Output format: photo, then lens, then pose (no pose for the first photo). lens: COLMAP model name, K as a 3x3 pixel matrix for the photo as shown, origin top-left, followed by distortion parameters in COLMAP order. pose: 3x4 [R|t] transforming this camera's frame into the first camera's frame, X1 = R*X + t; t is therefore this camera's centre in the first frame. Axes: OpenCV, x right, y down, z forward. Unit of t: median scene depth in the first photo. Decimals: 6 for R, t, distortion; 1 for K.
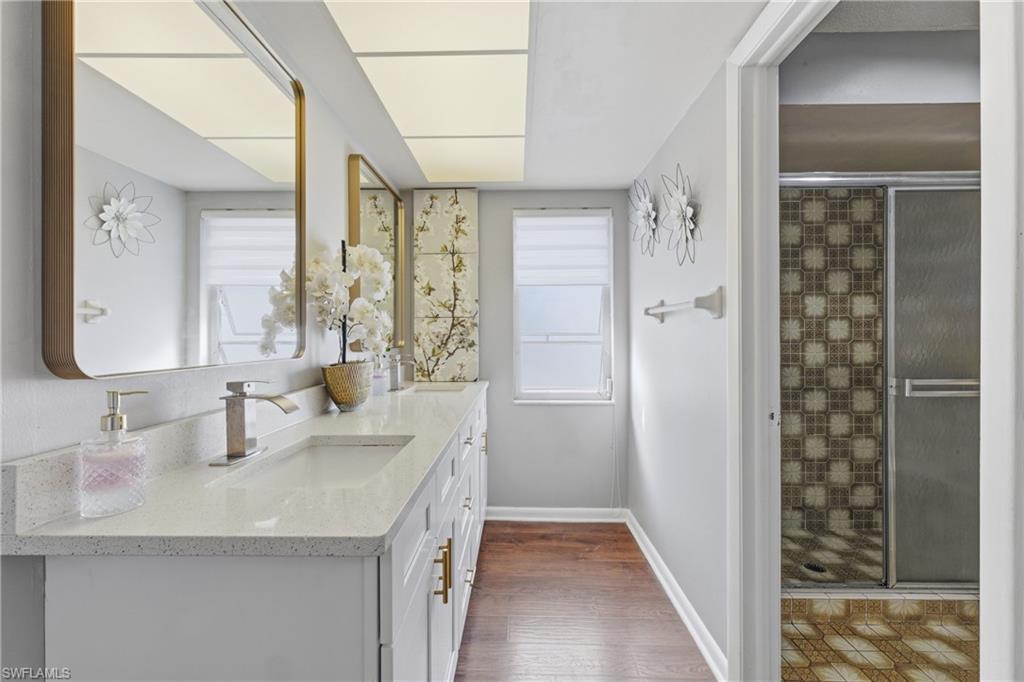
lens RADIAL K [[428.9, 0, 514.3], [0, 428.9, 337.1], [0, 0, 1]] dist [0.002912, -0.000310]
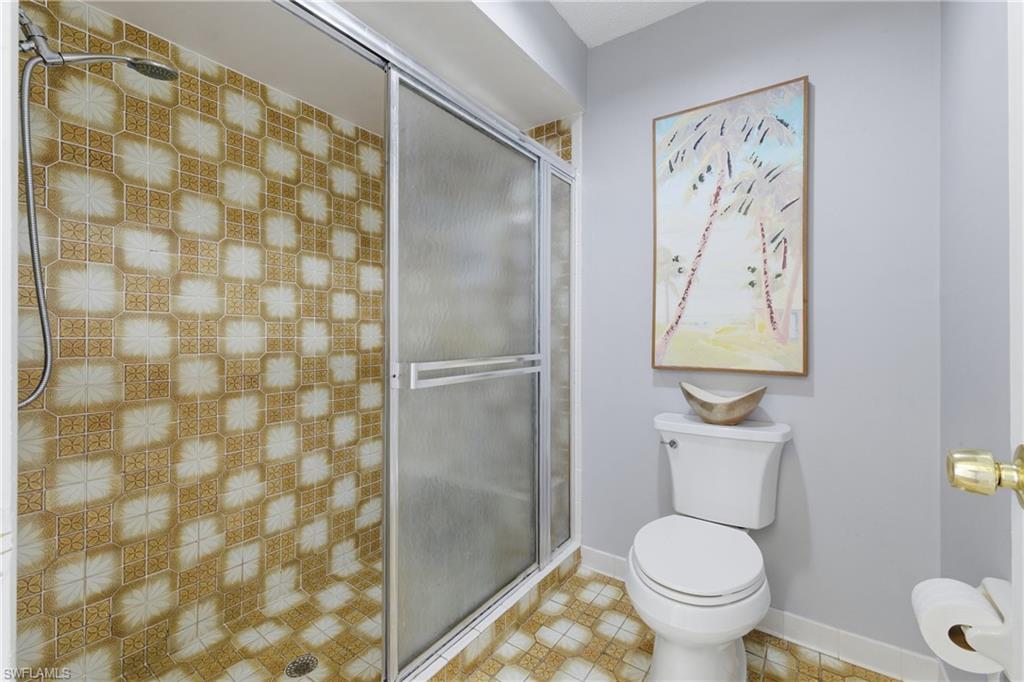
lens RADIAL K [[428.9, 0, 514.3], [0, 428.9, 337.1], [0, 0, 1]] dist [0.002912, -0.000310]
pose [[0.559030, 0.001047, 0.829147, 0.086239], [-0.003336, 0.999994, 0.000986, 0.010758], [-0.829141, -0.003317, 0.559030, 0.095162]]
